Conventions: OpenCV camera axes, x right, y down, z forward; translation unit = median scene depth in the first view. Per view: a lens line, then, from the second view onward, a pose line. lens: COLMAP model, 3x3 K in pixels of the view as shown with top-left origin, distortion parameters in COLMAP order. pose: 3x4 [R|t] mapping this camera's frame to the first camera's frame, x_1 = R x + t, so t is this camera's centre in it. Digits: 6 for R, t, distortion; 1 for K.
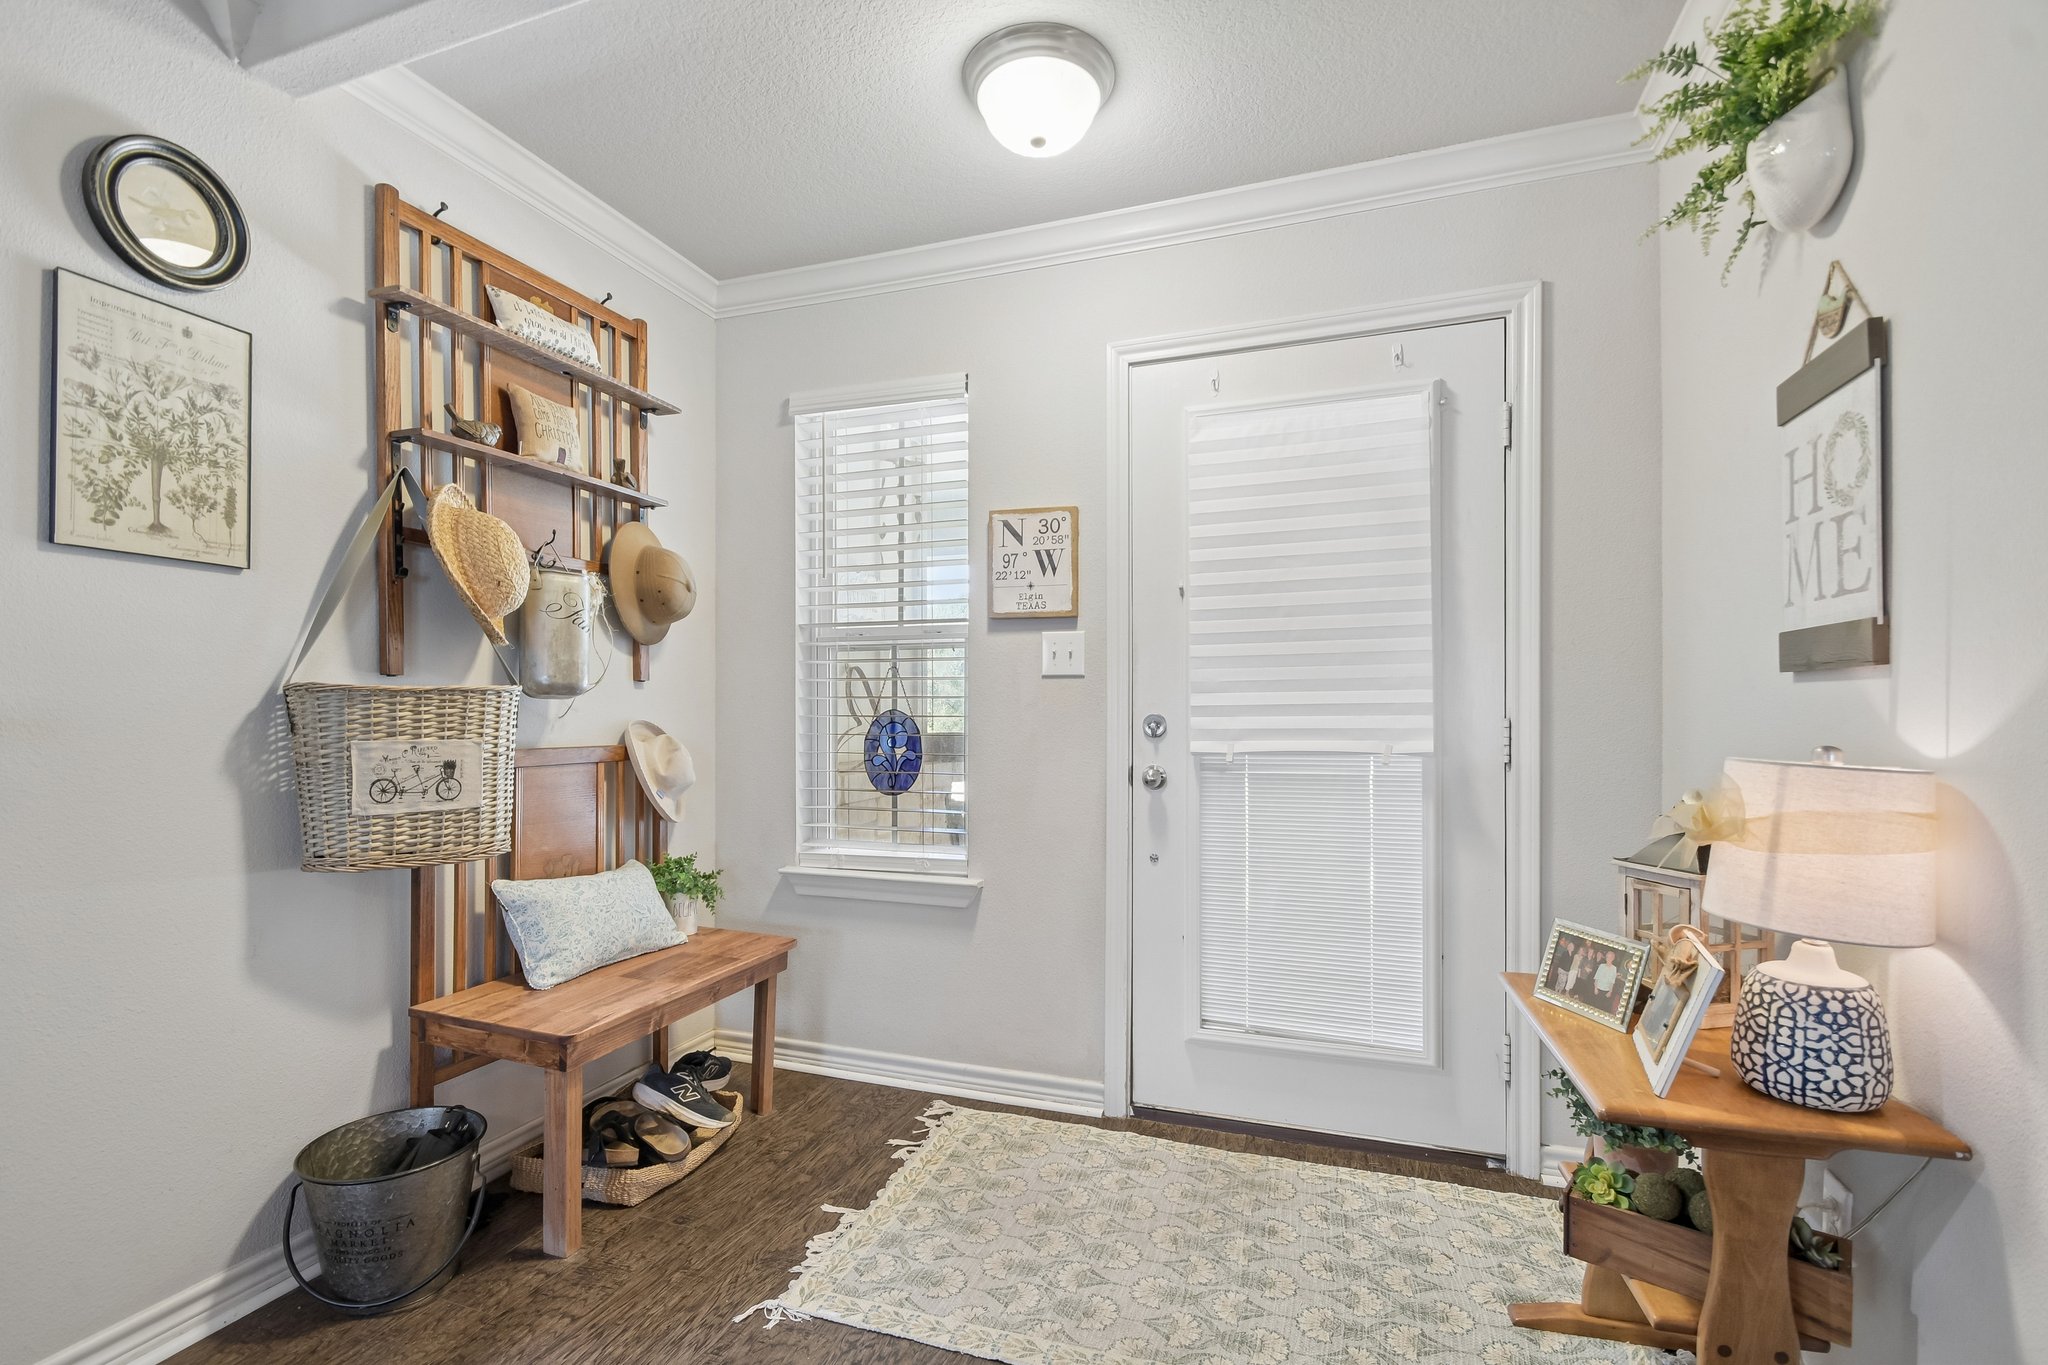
lens RADIAL K [[906.9, 0, 1005.1], [0, 906.9, 714.4], [0, 0, 1]] dist [0.004898, -0.010690]
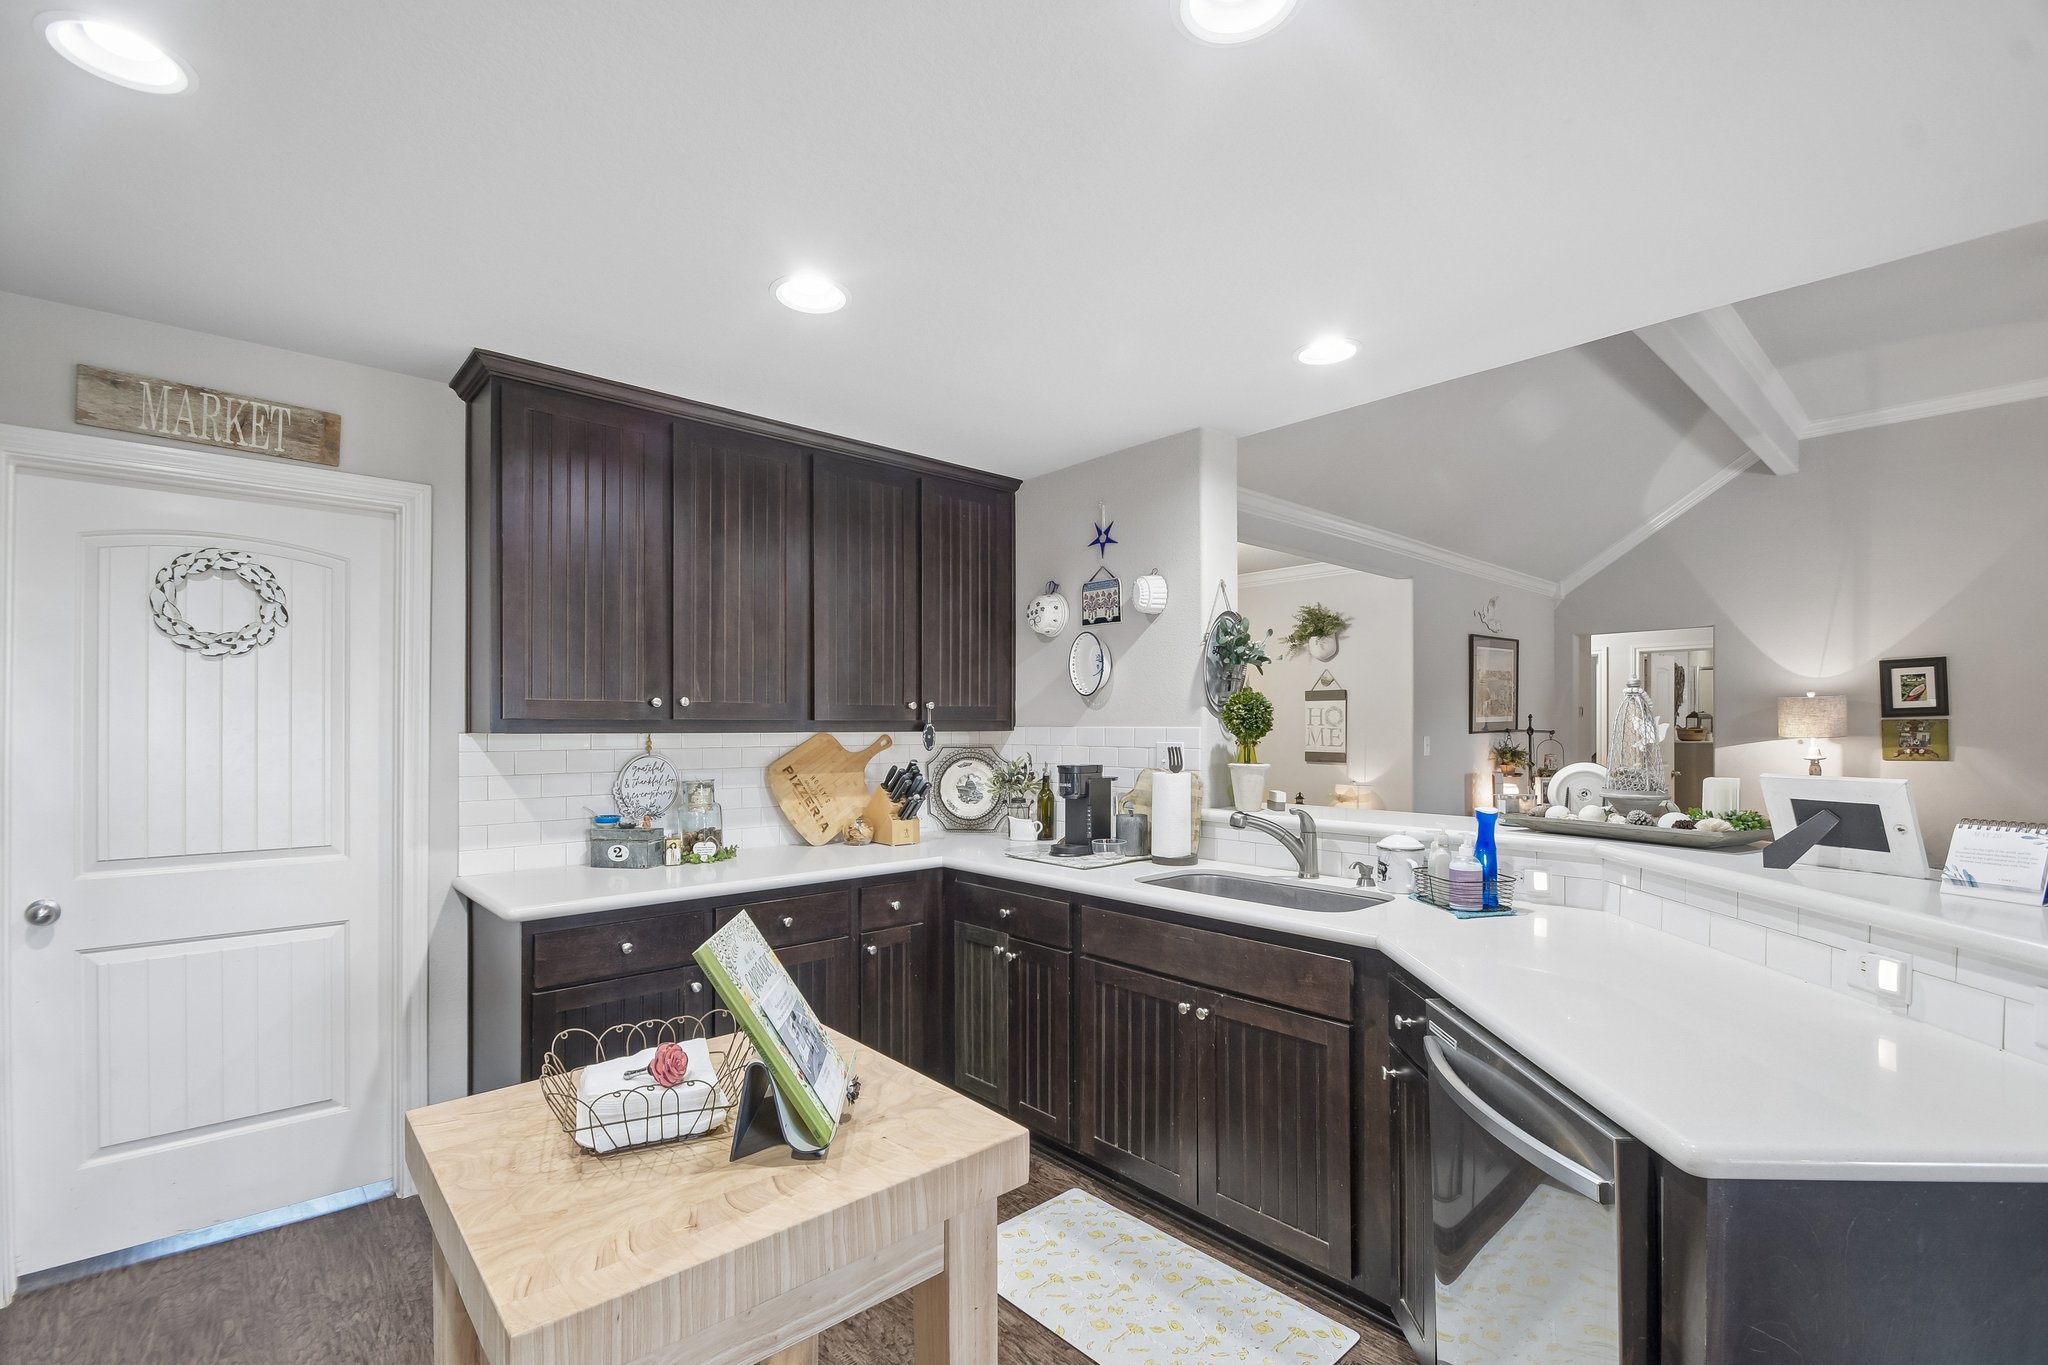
lens RADIAL K [[906.9, 0, 1022.4], [0, 906.9, 723.3], [0, 0, 1]] dist [0.004898, -0.010690]
pose [[0.464225, 0.002299, 0.885714, -2.078337], [0.000641, 0.999995, -0.002932, -0.126409], [-0.885717, 0.001929, 0.464221, 0.142278]]
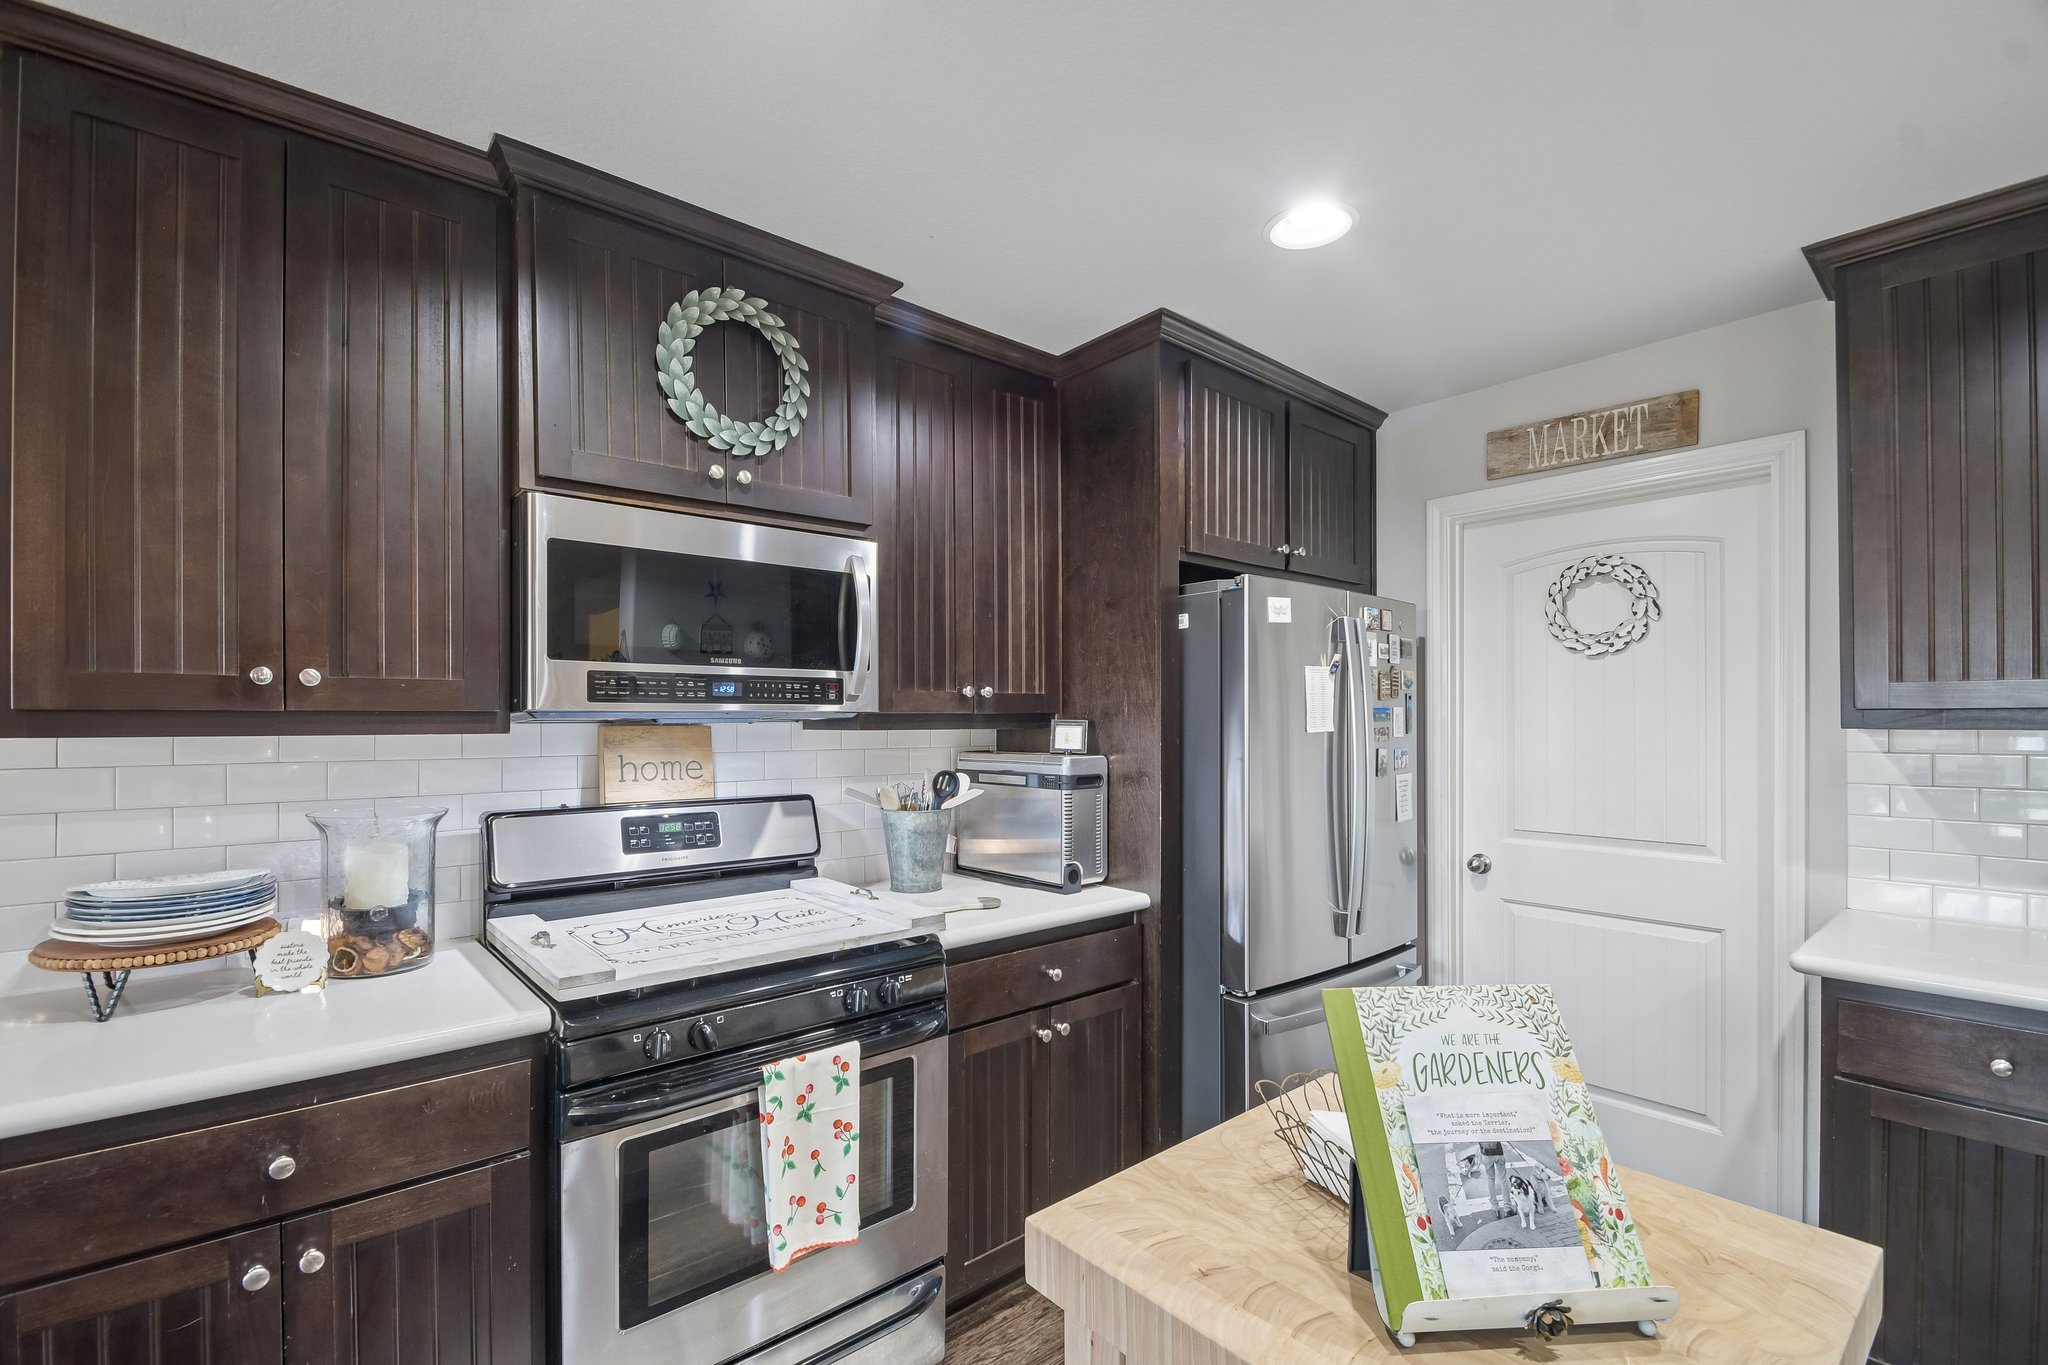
lens RADIAL K [[906.9, 0, 1013.2], [0, 906.9, 716.7], [0, 0, 1]] dist [0.004898, -0.010690]
pose [[0.873848, -0.004013, -0.486182, -1.674356], [0.001721, 0.999985, -0.005162, -0.126023], [0.486196, 0.003674, 0.873842, 0.102878]]
